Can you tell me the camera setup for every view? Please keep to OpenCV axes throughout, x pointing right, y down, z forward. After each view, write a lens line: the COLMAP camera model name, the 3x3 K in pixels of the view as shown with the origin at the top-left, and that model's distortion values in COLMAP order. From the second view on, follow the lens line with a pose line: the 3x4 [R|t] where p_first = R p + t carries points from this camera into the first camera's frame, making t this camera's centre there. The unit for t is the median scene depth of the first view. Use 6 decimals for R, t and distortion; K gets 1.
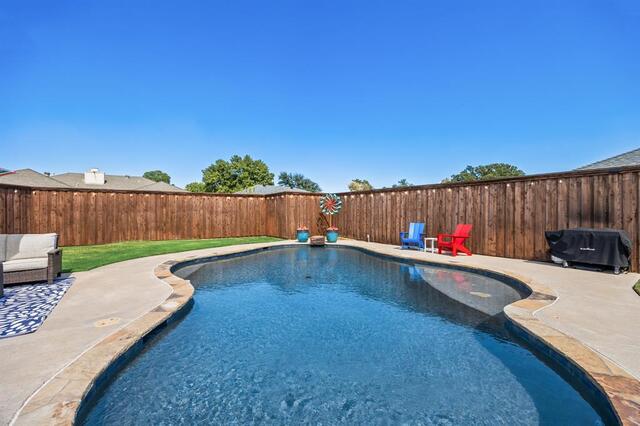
lens RADIAL K [[275.1, 0, 320.0], [0, 275.1, 213.0], [0, 0, 1]] dist [-0.002947, -0.000051]
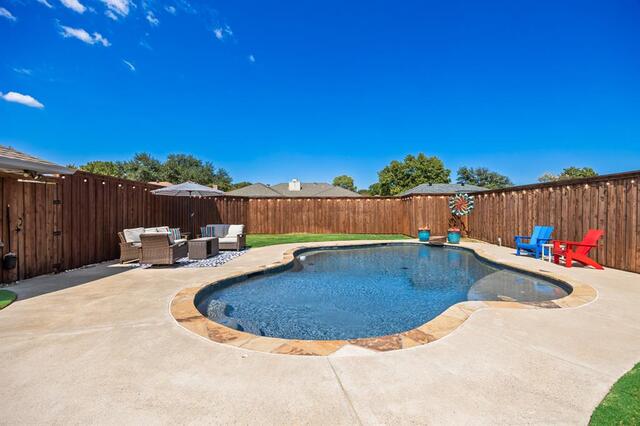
lens RADIAL K [[275.1, 0, 320.0], [0, 275.1, 213.0], [0, 0, 1]] dist [-0.002947, -0.000051]
pose [[0.808994, 0.004817, -0.587798, 0.226070], [-0.002465, 0.999985, 0.004803, -0.005892], [0.587812, -0.002437, 0.808994, -0.074246]]
